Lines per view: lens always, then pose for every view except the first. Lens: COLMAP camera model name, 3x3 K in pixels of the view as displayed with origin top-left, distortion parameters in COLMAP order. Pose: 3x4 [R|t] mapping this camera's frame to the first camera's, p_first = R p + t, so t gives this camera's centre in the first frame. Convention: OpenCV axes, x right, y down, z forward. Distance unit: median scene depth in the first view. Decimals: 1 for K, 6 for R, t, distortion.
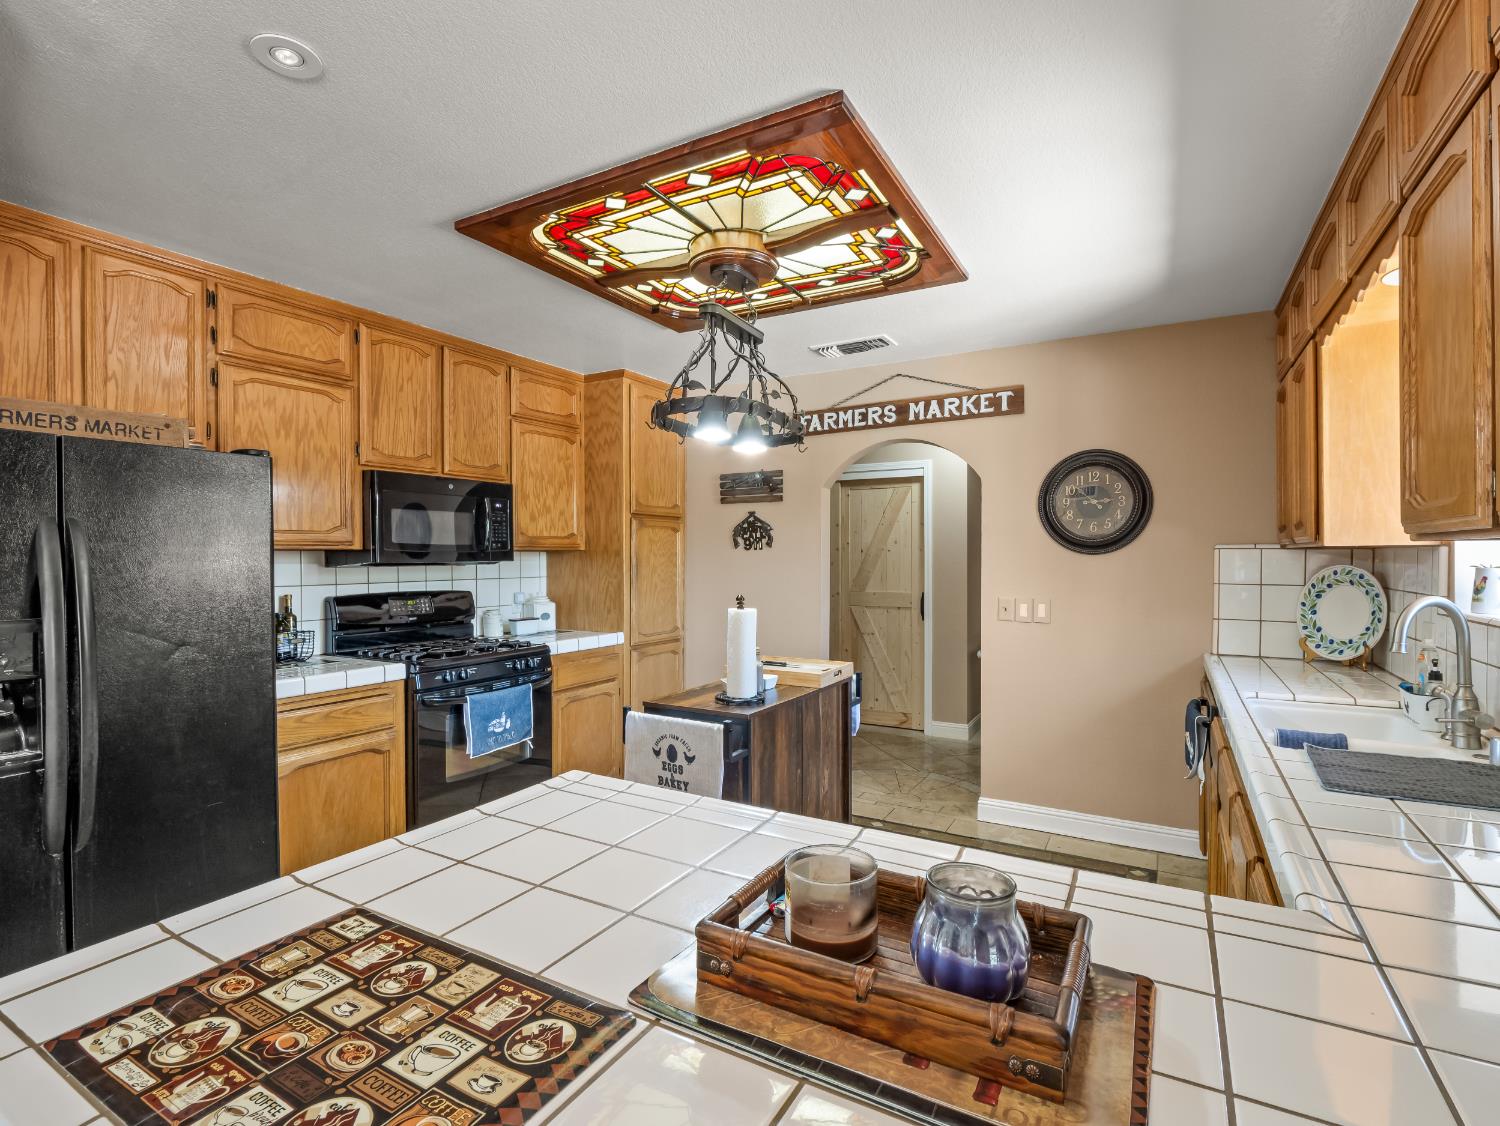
lens RADIAL K [[726.6, 0, 746.0], [0, 726.6, 565.9], [0, 0, 1]] dist [-0.009209, -0.007180]
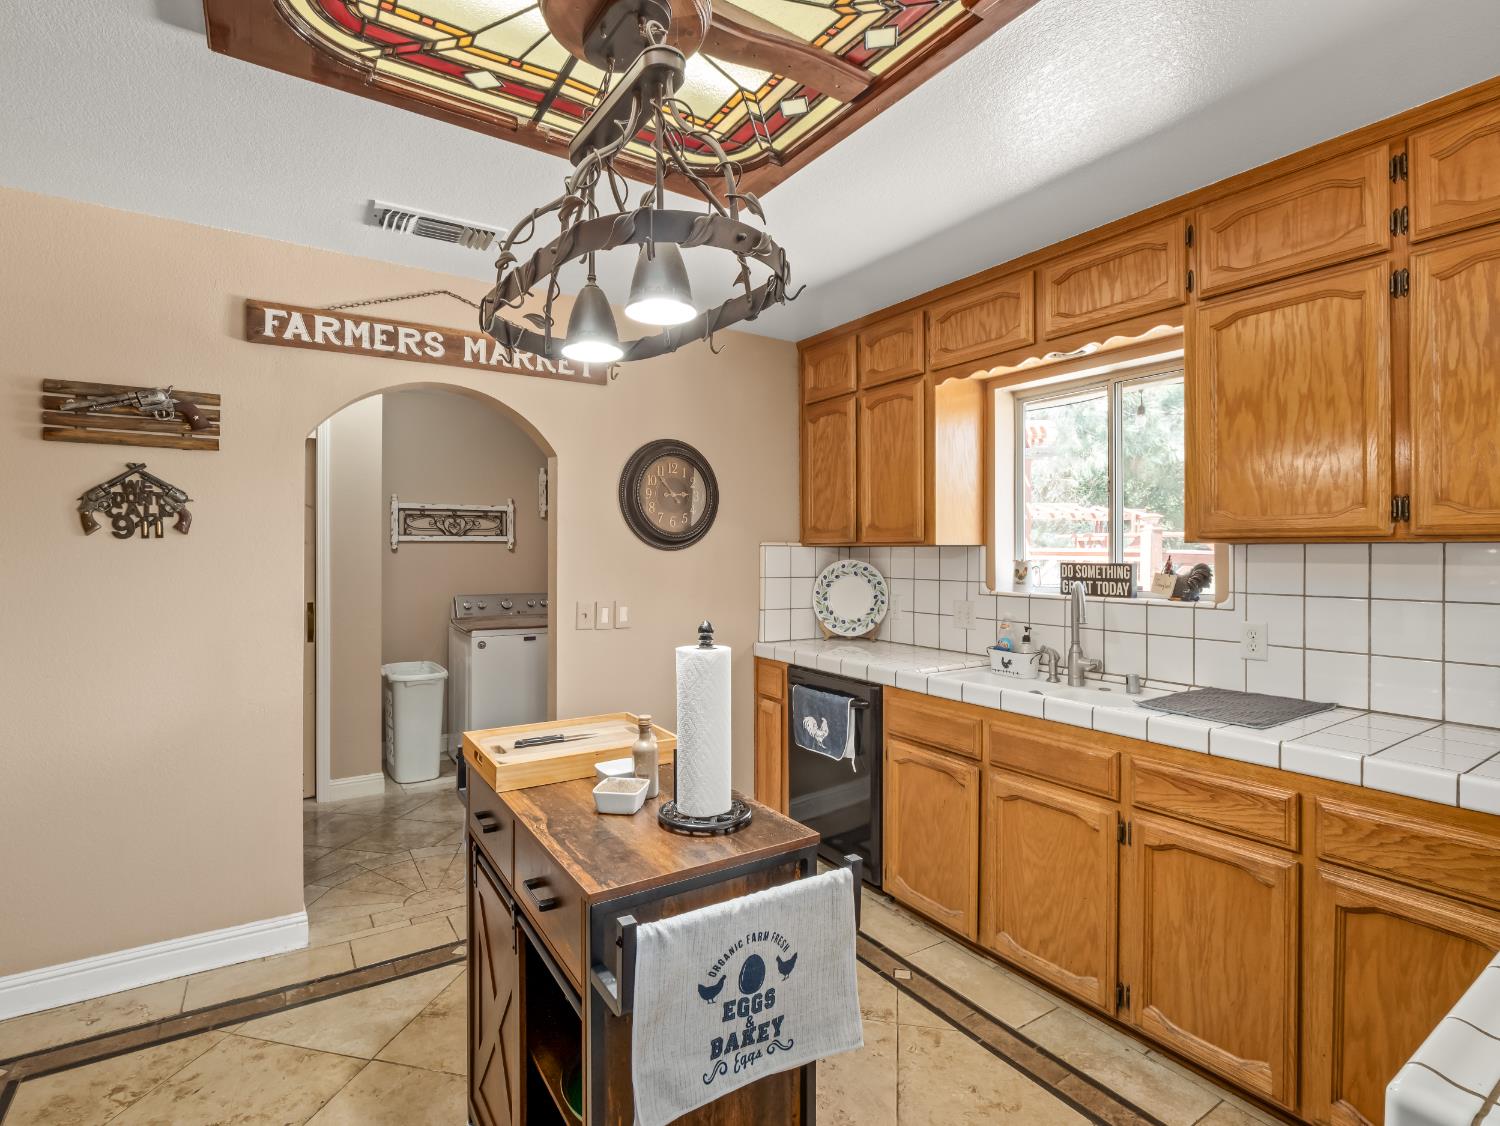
lens RADIAL K [[726.6, 0, 743.5], [0, 726.6, 552.7], [0, 0, 1]] dist [-0.009209, -0.007180]
pose [[0.446745, 0.002369, 0.894658, -0.309513], [0.008781, 0.999937, -0.007033, -0.005230], [-0.894618, 0.010998, 0.446696, 0.472705]]
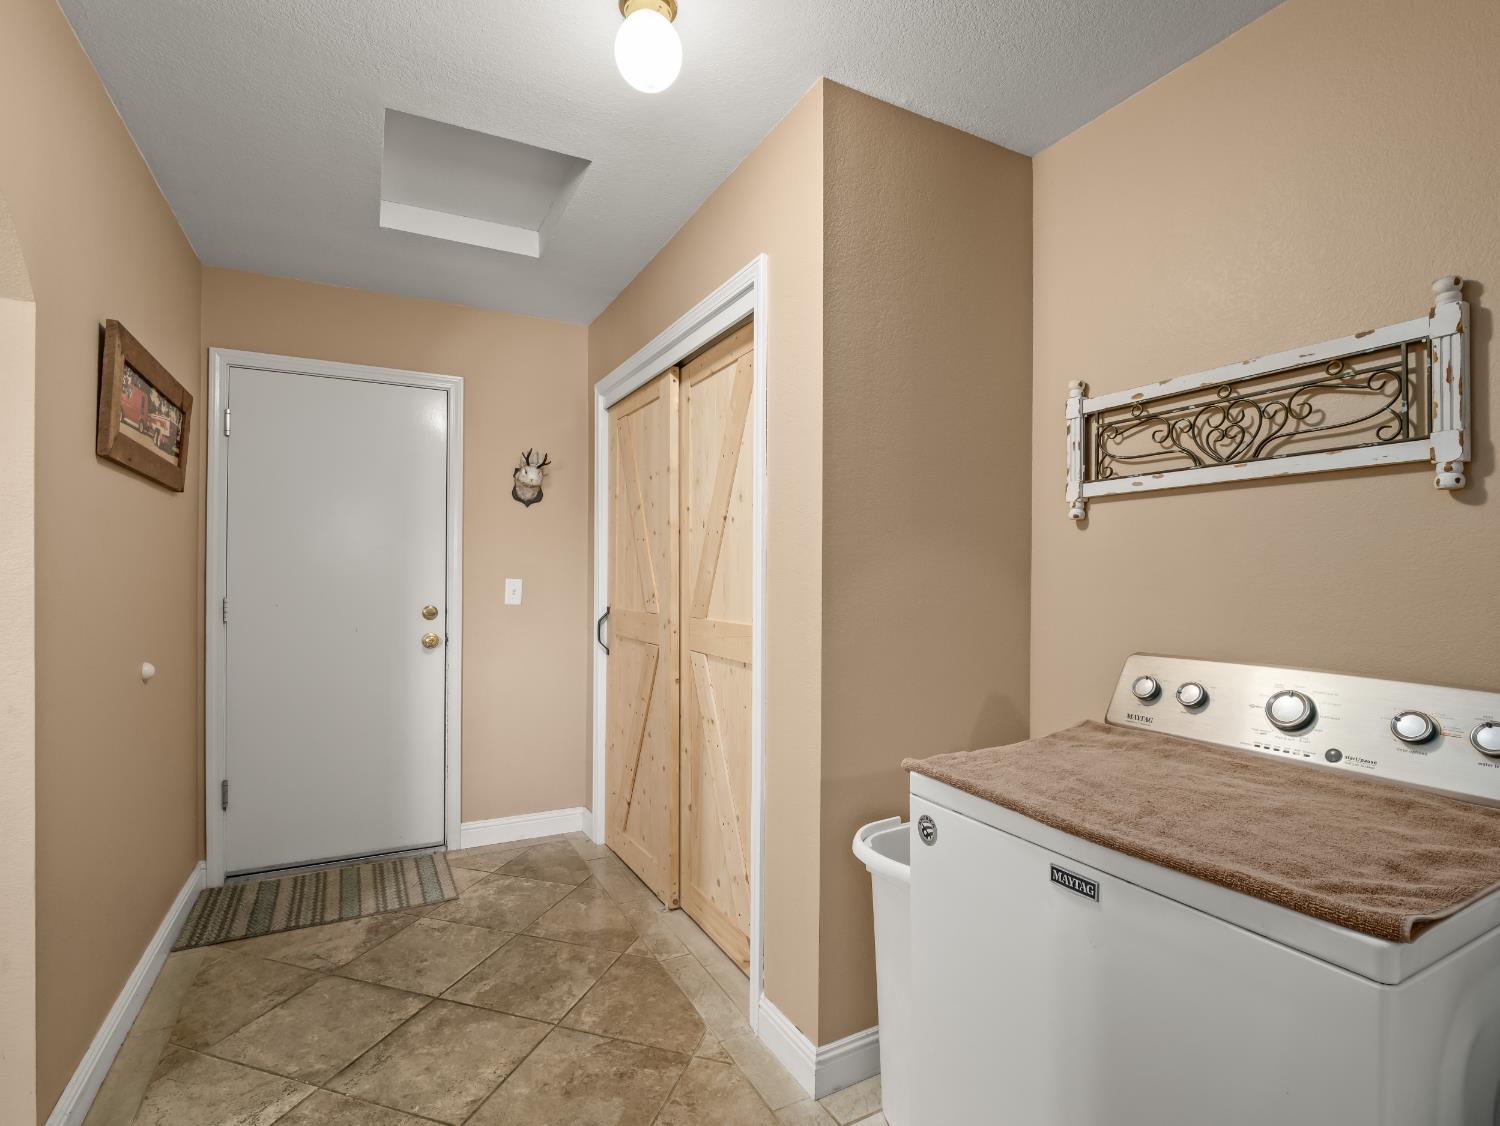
lens RADIAL K [[726.6, 0, 744.4], [0, 726.6, 569.6], [0, 0, 1]] dist [-0.009209, -0.007180]
pose [[0.848585, 0.002595, -0.529053, 0.664964], [-0.012237, 0.999817, -0.014724, 0.021101], [0.528918, 0.018969, 0.848461, 1.061488]]
